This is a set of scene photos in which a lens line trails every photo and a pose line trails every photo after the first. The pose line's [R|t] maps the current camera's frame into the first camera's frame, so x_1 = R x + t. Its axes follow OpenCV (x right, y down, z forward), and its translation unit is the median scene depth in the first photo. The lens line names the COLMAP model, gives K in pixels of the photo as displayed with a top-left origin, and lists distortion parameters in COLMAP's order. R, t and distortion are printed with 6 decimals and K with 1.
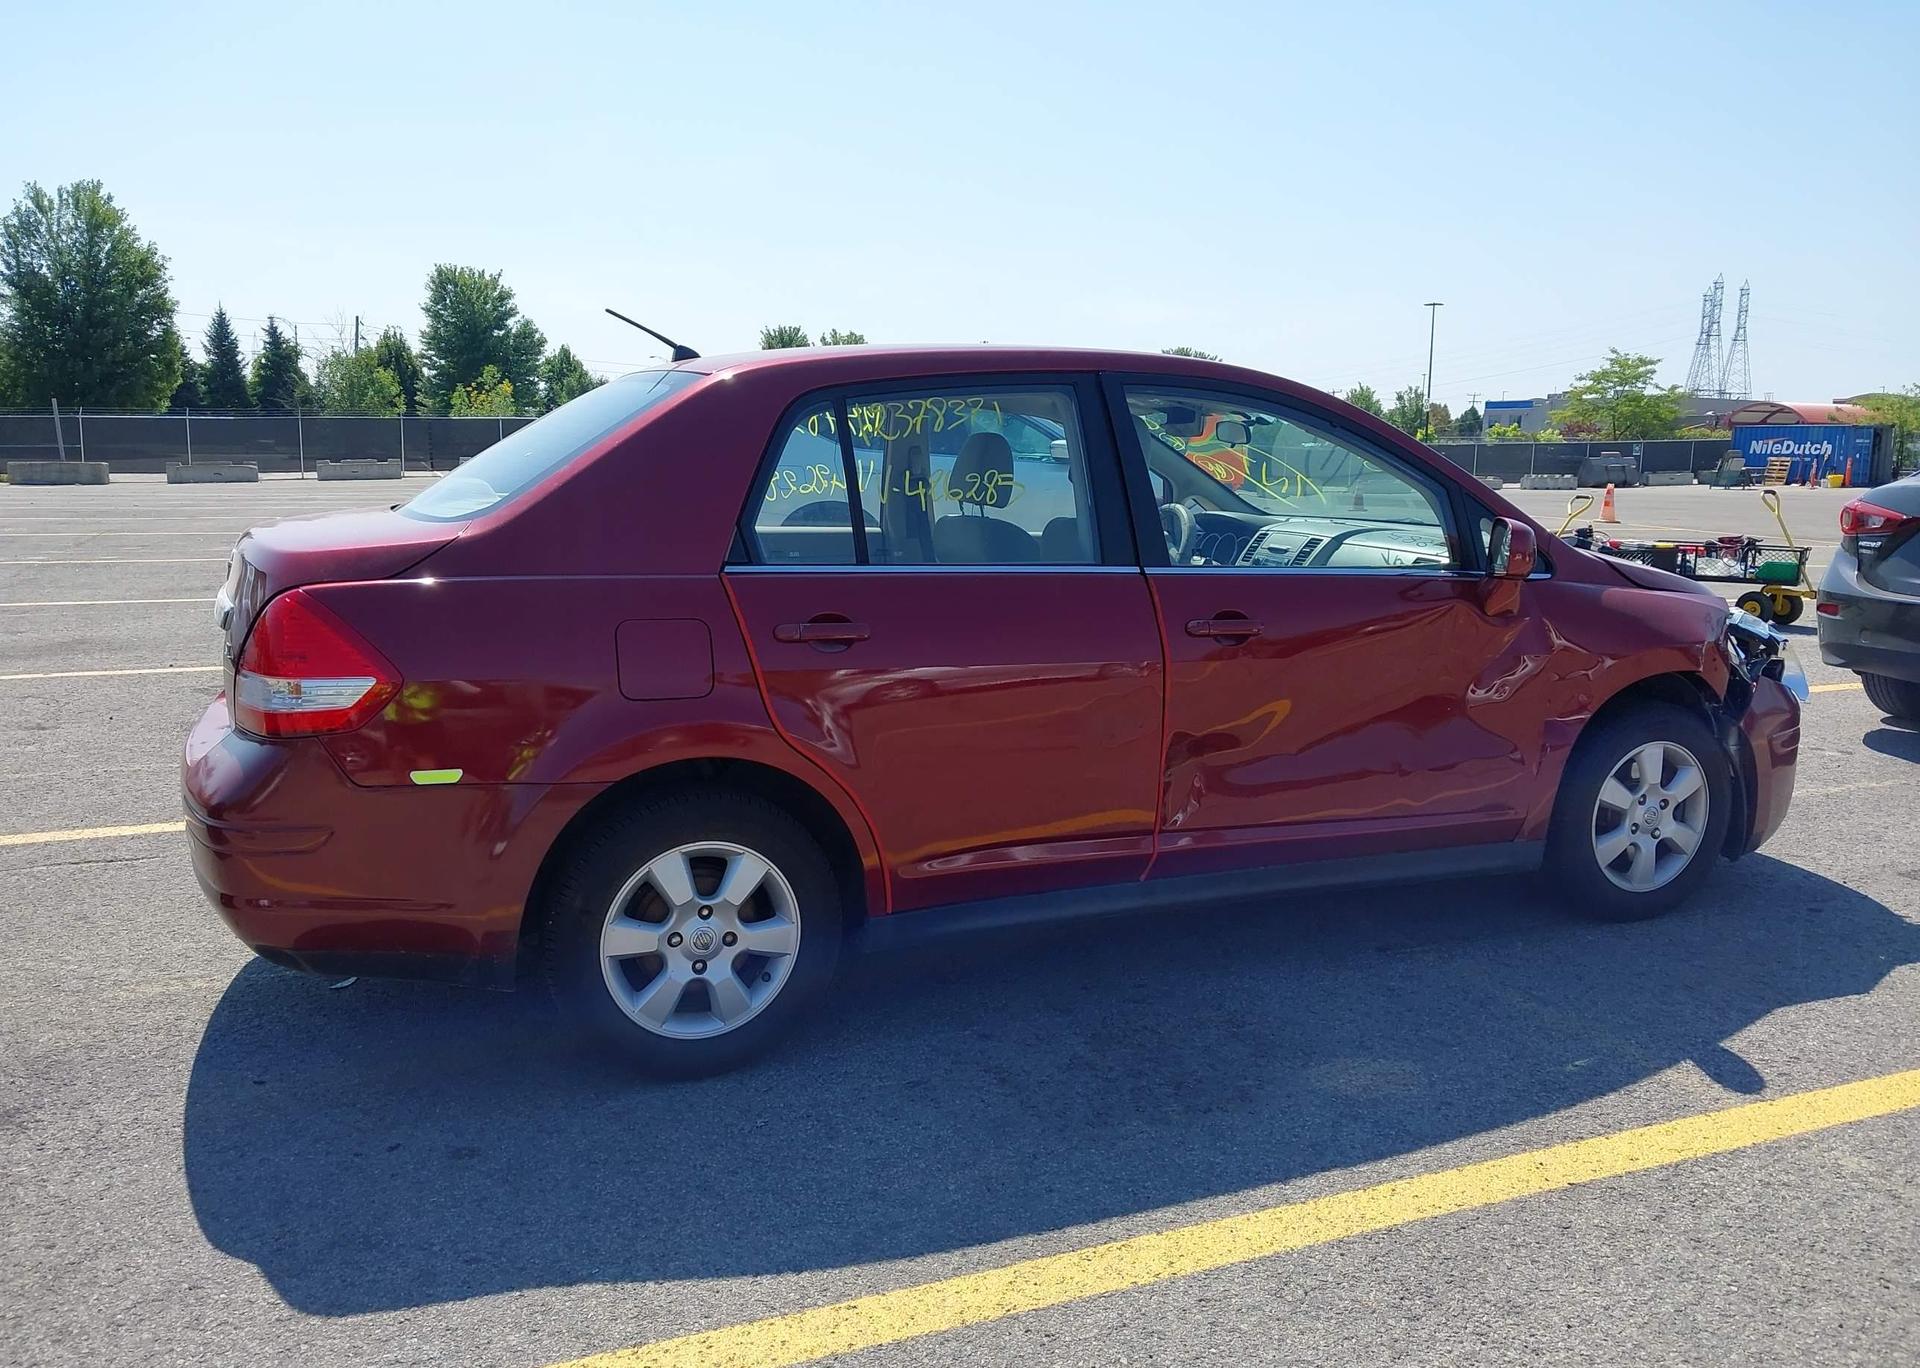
lens RADIAL K [[1507.9, 0, 958.5], [0, 1507.9, 670.0], [0, 0, 1]] dist [0.015342, -0.026011]
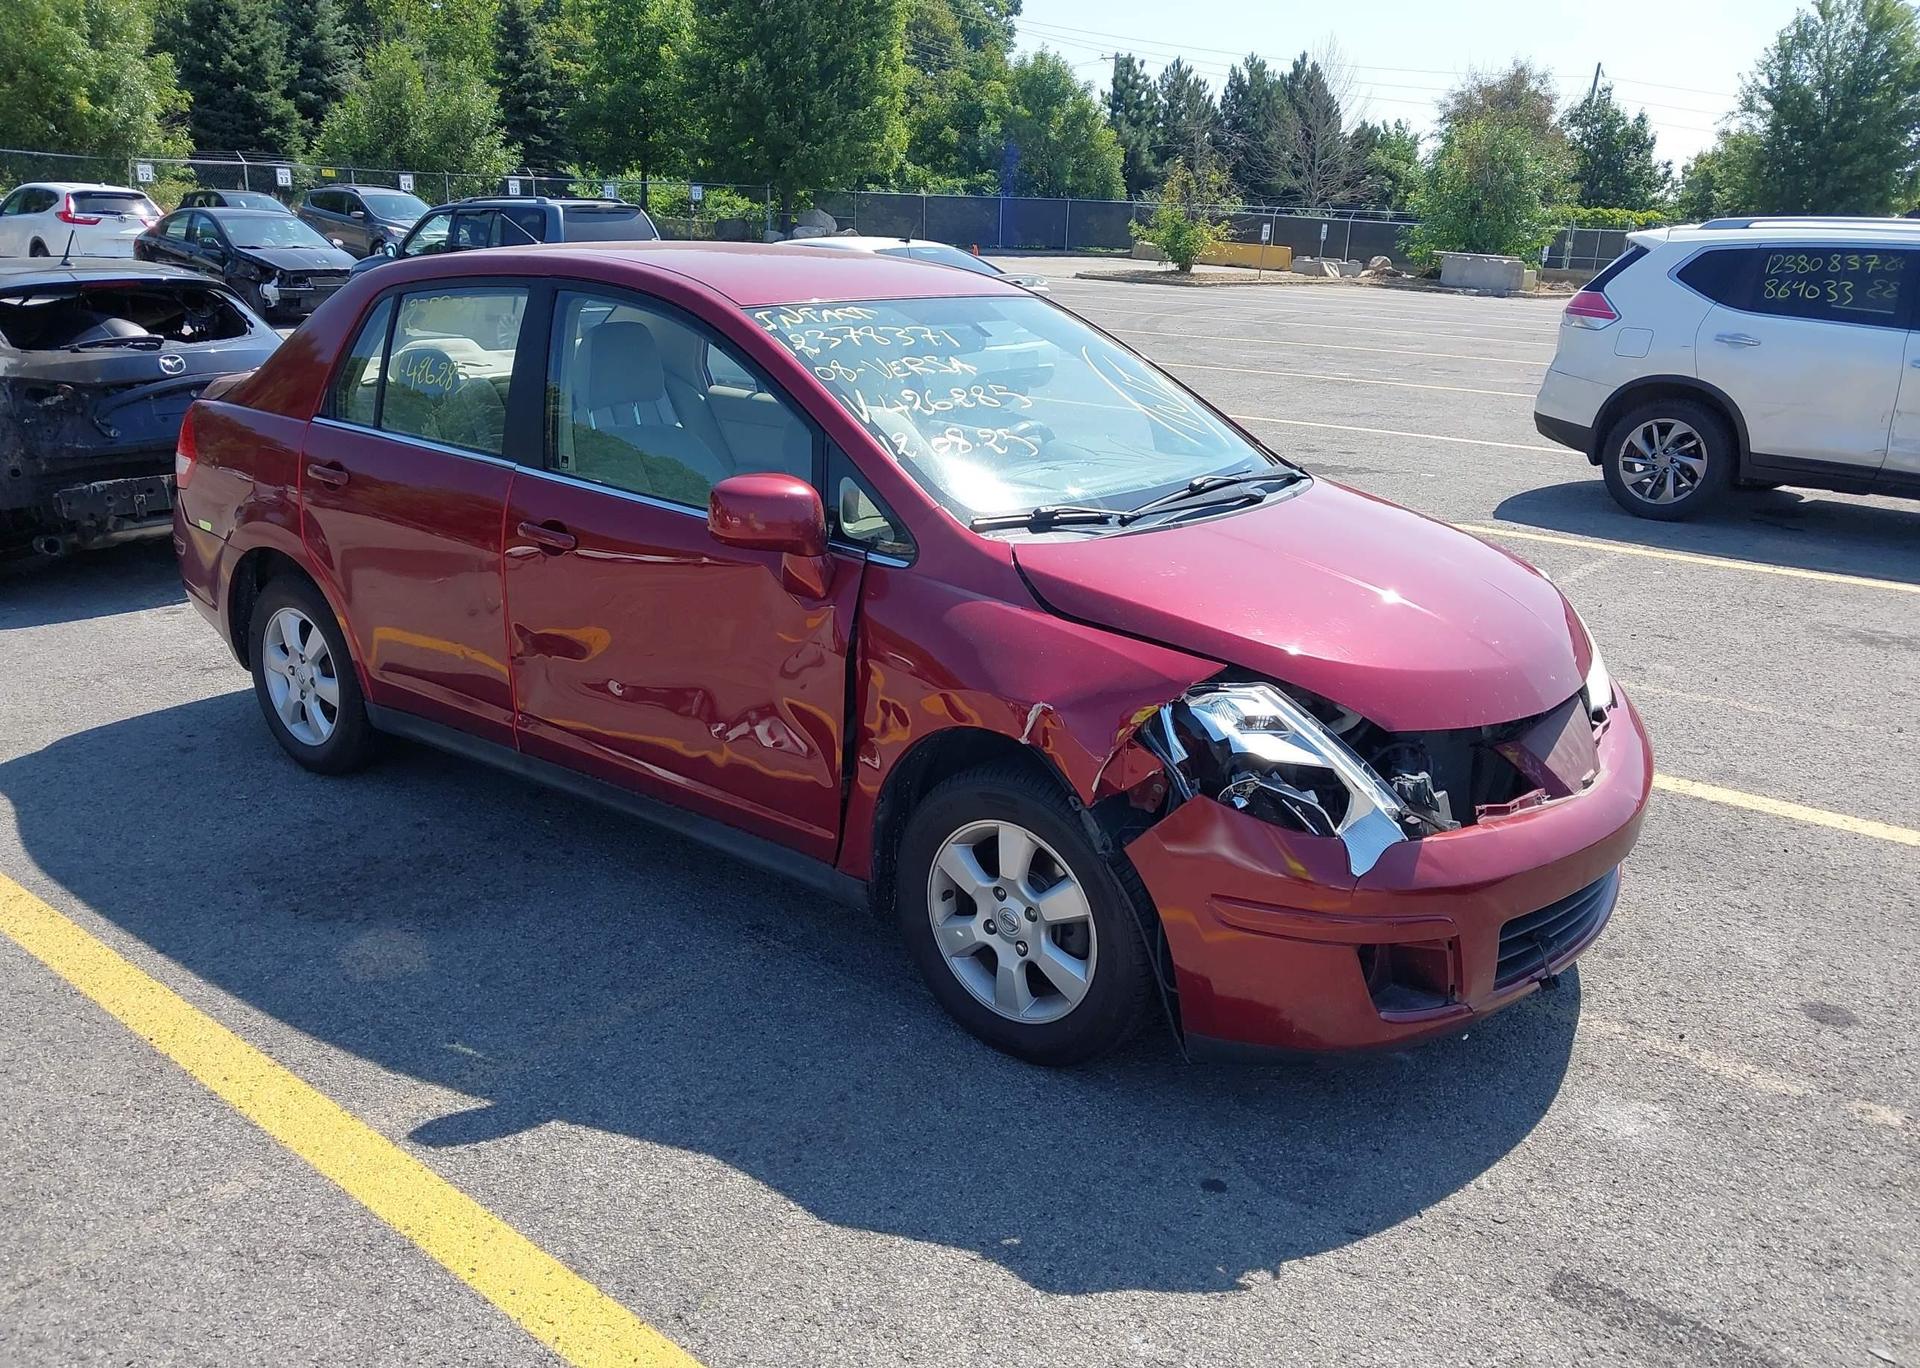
lens RADIAL K [[1507.9, 0, 949.6], [0, 1507.9, 688.7], [0, 0, 1]] dist [0.015342, -0.026011]
pose [[0.485687, 0.259317, -0.834783, 1.205222], [-0.150928, 0.965519, 0.212117, -0.188518], [0.861005, 0.022970, 0.508078, 0.721935]]
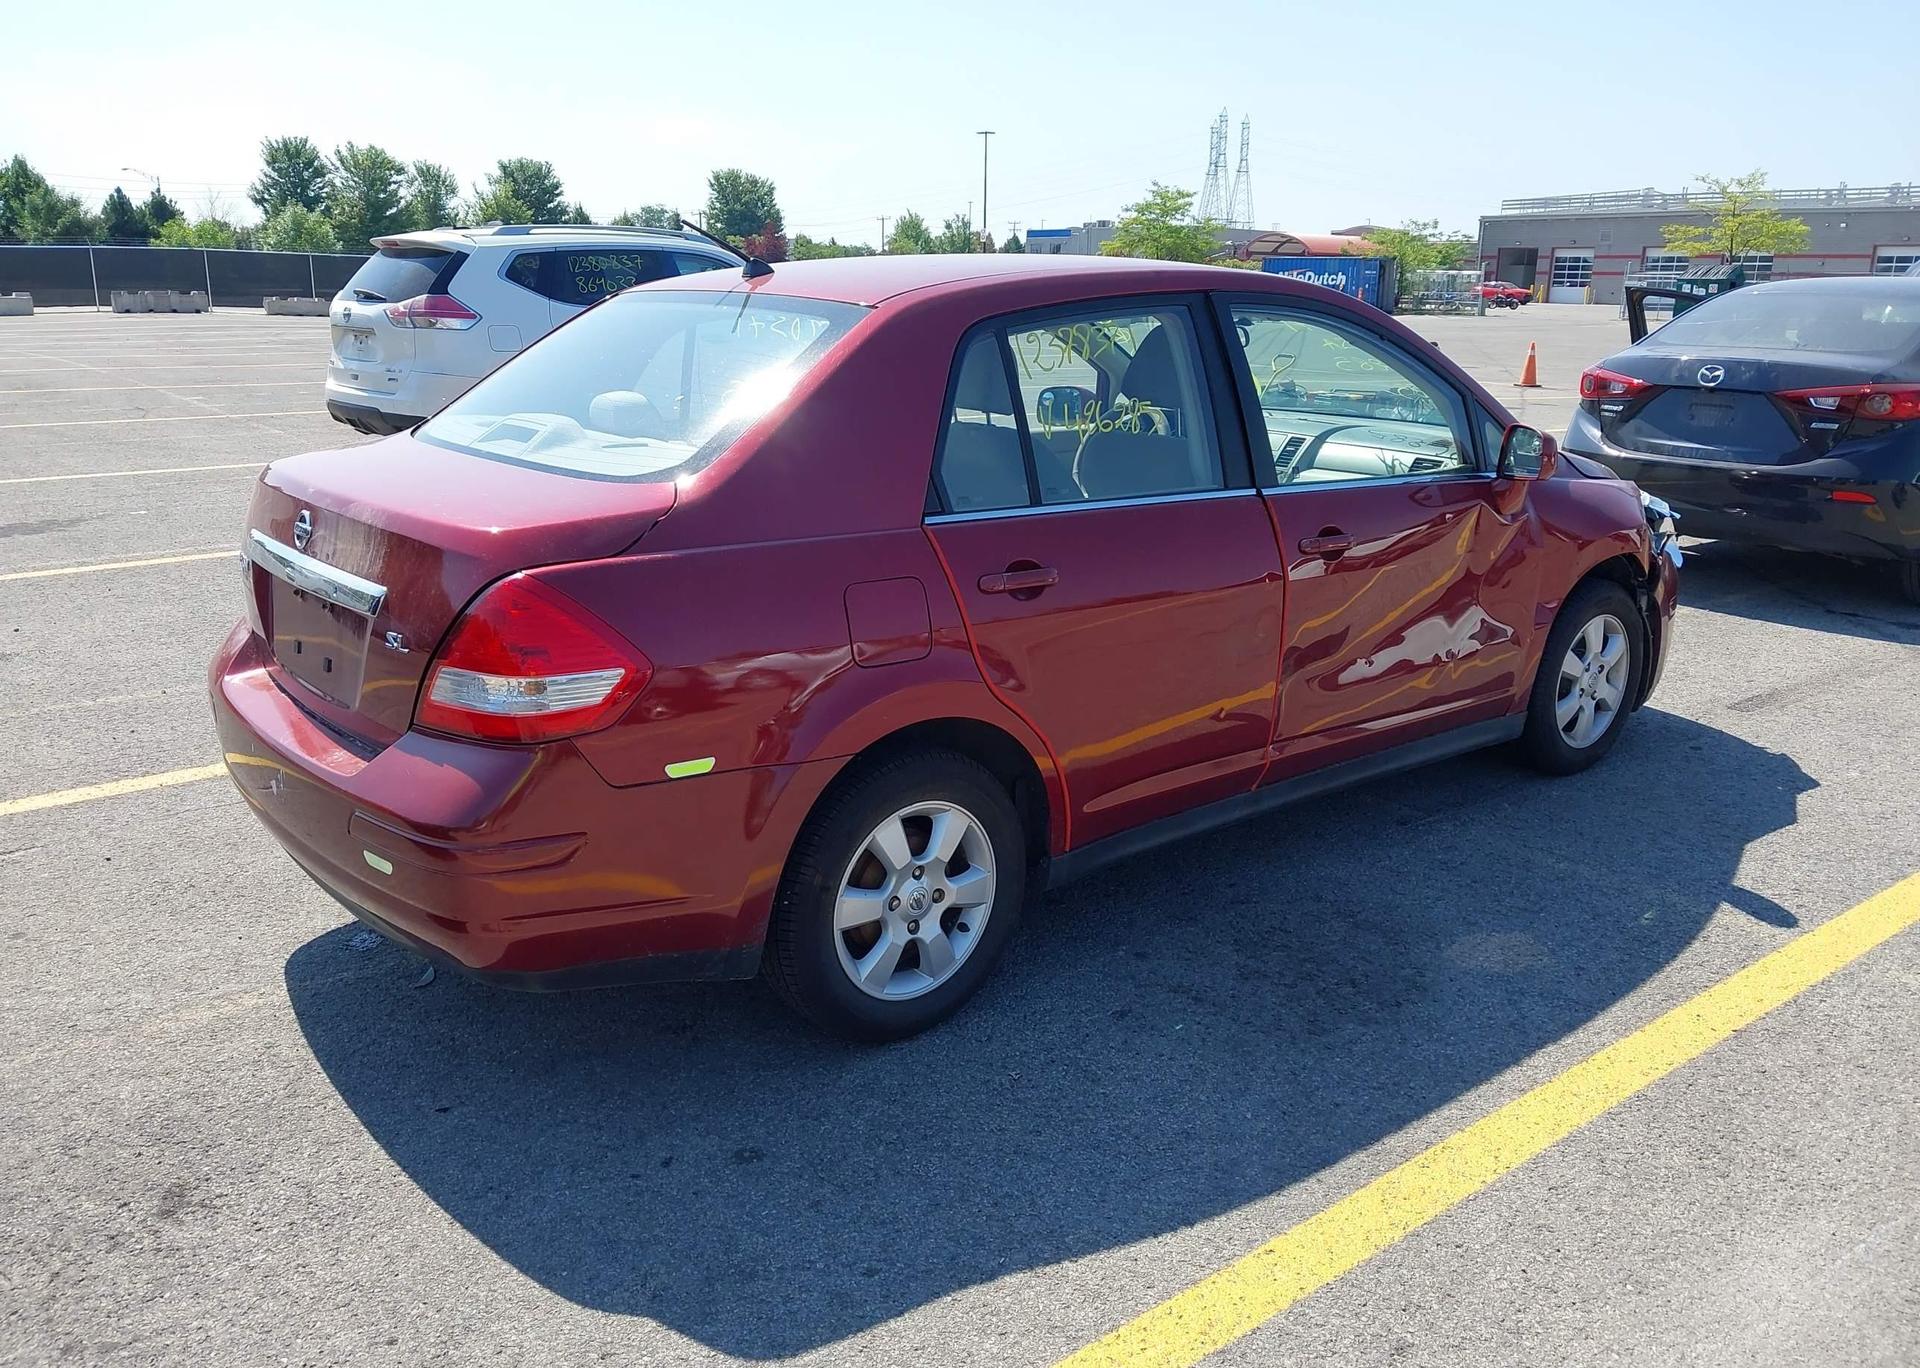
lens RADIAL K [[1507.9, 0, 960.0], [0, 1507.9, 664.2], [0, 0, 1]] dist [0.015342, -0.026011]
pose [[0.958720, -0.071215, 0.275289, -0.361155], [0.041707, 0.992877, 0.111602, -0.072515], [-0.281276, -0.095513, 0.954862, 0.068163]]
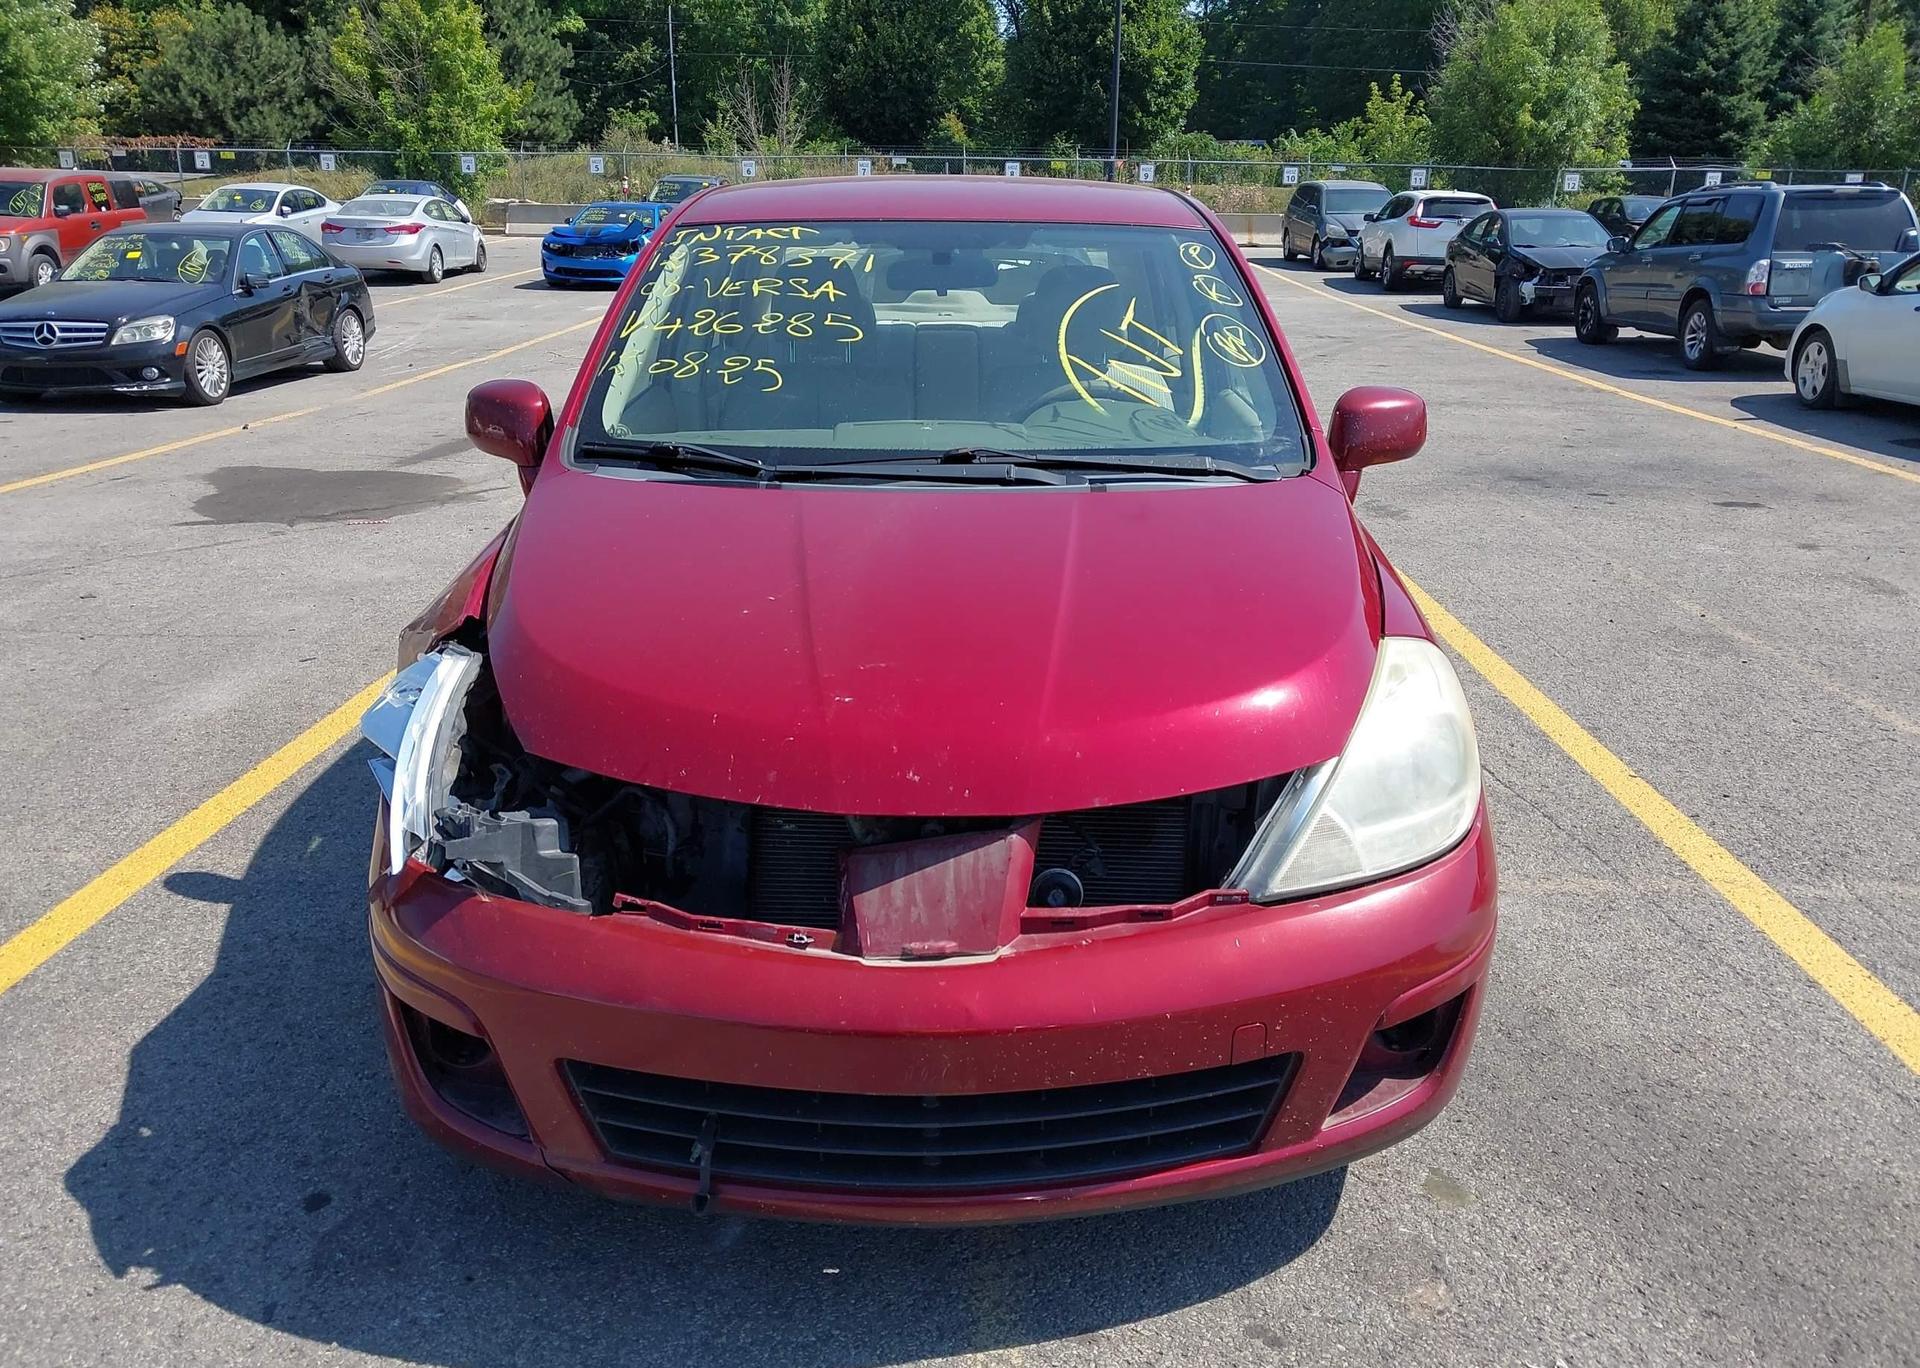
lens RADIAL K [[1507.9, 0, 958.1], [0, 1507.9, 686.4], [0, 0, 1]] dist [0.015342, -0.026011]
pose [[-0.385698, 0.264258, -0.883971, 1.115563], [-0.147800, 0.928034, 0.341919, -0.282506], [0.910710, 0.262529, -0.318883, 1.638799]]
